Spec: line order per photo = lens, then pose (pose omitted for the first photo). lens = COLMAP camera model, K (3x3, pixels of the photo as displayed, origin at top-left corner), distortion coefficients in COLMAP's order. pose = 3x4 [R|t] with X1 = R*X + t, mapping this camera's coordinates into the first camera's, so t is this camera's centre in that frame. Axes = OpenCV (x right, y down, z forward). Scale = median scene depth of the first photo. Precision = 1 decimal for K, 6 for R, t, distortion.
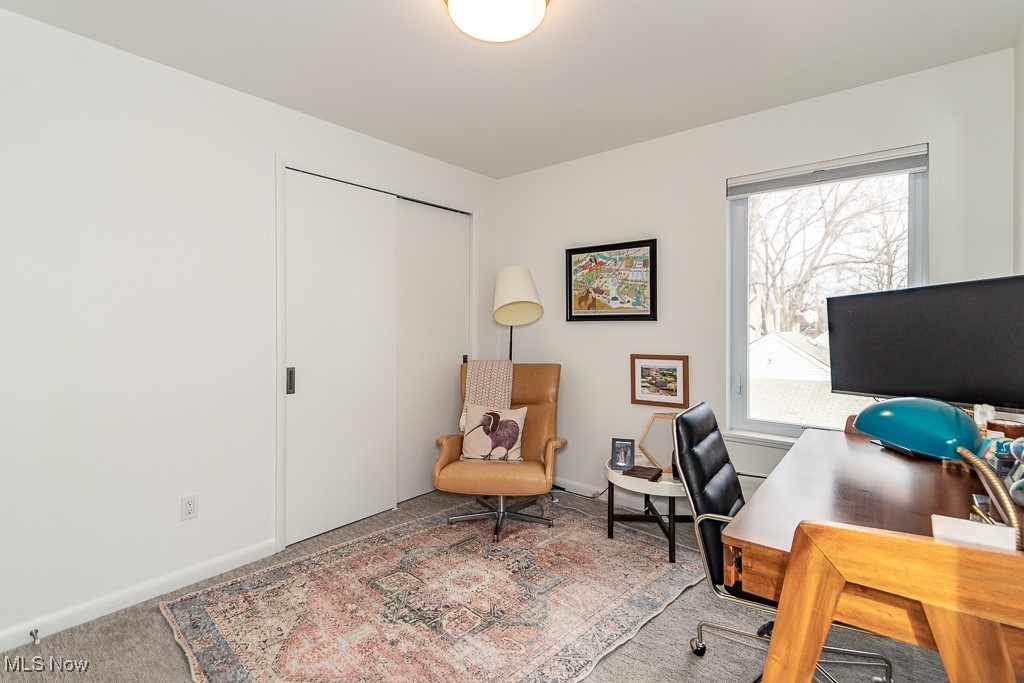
lens RADIAL K [[478.3, 0, 512.0], [0, 478.3, 341.5], [0, 0, 1]] dist [-0.001739, -0.000335]
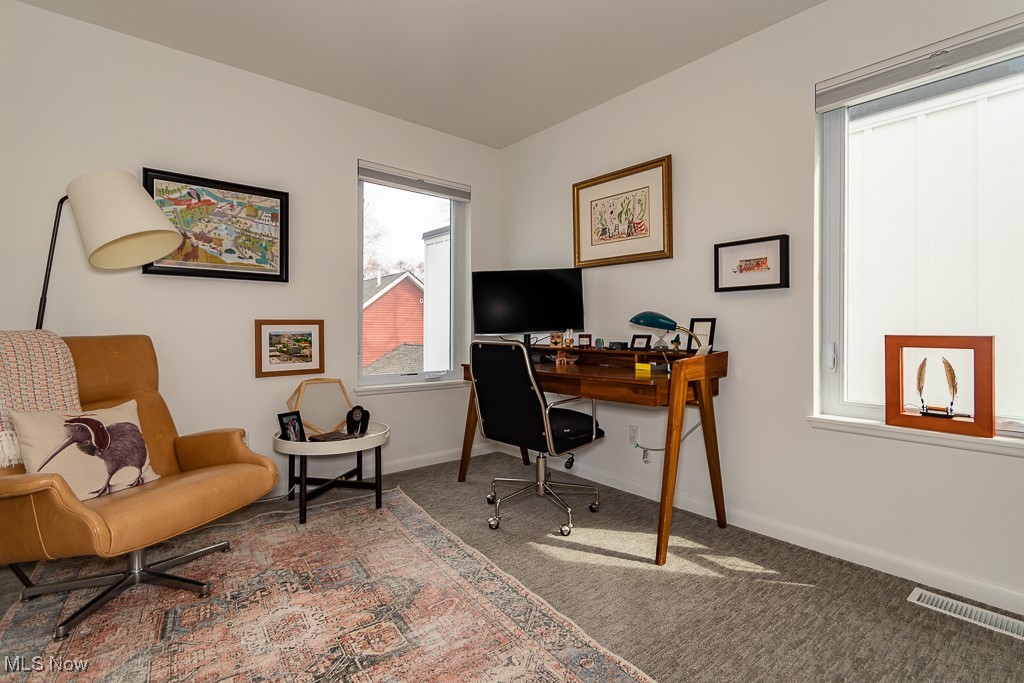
lens RADIAL K [[478.3, 0, 512.0], [0, 478.3, 341.5], [0, 0, 1]] dist [-0.001739, -0.000335]
pose [[0.180791, -0.021910, 0.983277, -0.522456], [0.032300, 0.999345, 0.016330, 0.068341], [-0.982991, 0.028807, 0.181380, 0.410033]]
